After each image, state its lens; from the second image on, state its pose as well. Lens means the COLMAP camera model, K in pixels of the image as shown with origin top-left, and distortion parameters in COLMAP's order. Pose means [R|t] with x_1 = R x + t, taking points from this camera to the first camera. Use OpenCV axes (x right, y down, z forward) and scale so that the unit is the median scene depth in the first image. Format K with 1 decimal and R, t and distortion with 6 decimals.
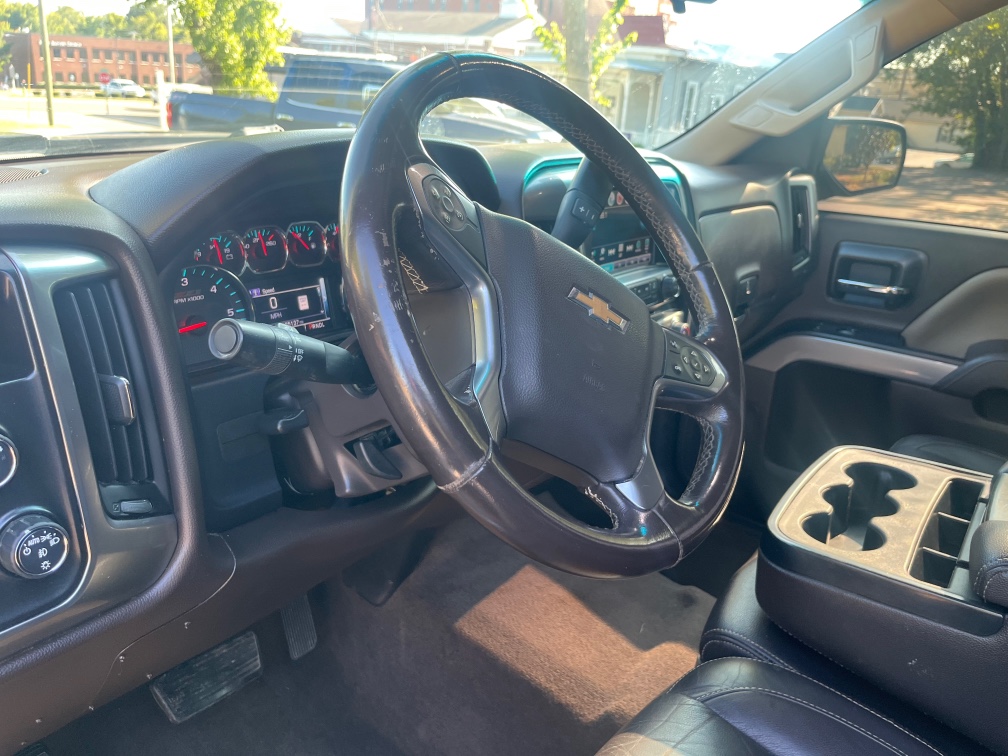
lens RADIAL K [[771.6, 0, 504.0], [0, 771.6, 378.0], [0, 0, 1]] dist [0.042015, -0.083791]
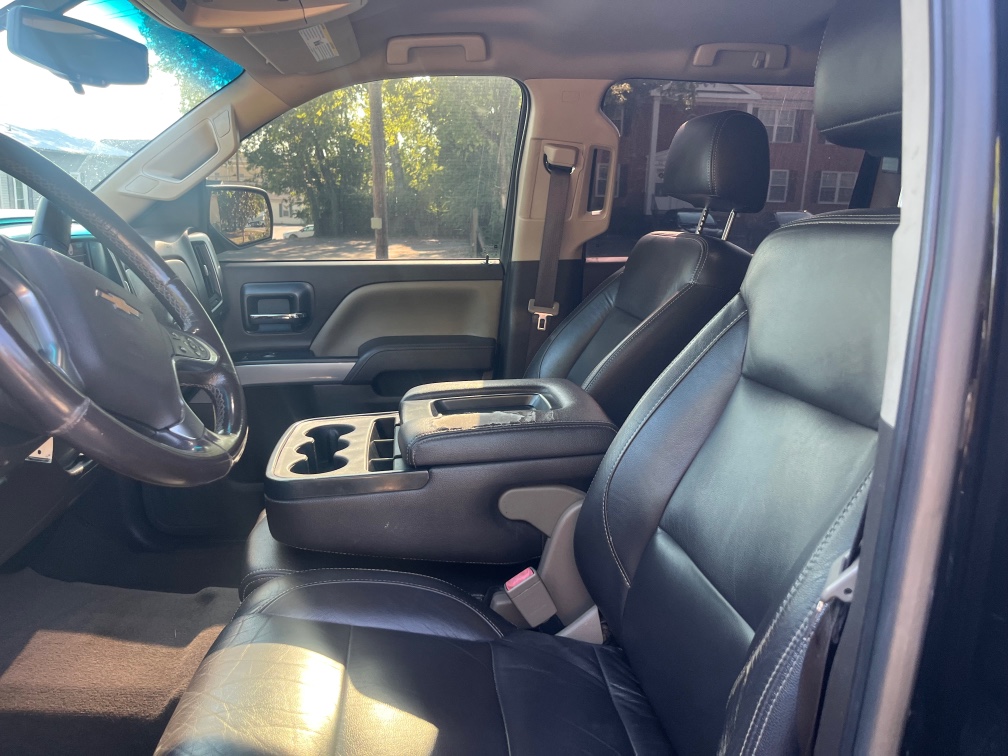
lens RADIAL K [[771.6, 0, 504.0], [0, 771.6, 378.0], [0, 0, 1]] dist [0.042015, -0.083791]
pose [[0.718632, -0.199071, 0.666287, -0.126011], [0.263777, 0.964577, 0.003693, 0.080261], [-0.643421, 0.173097, 0.745686, -0.154125]]
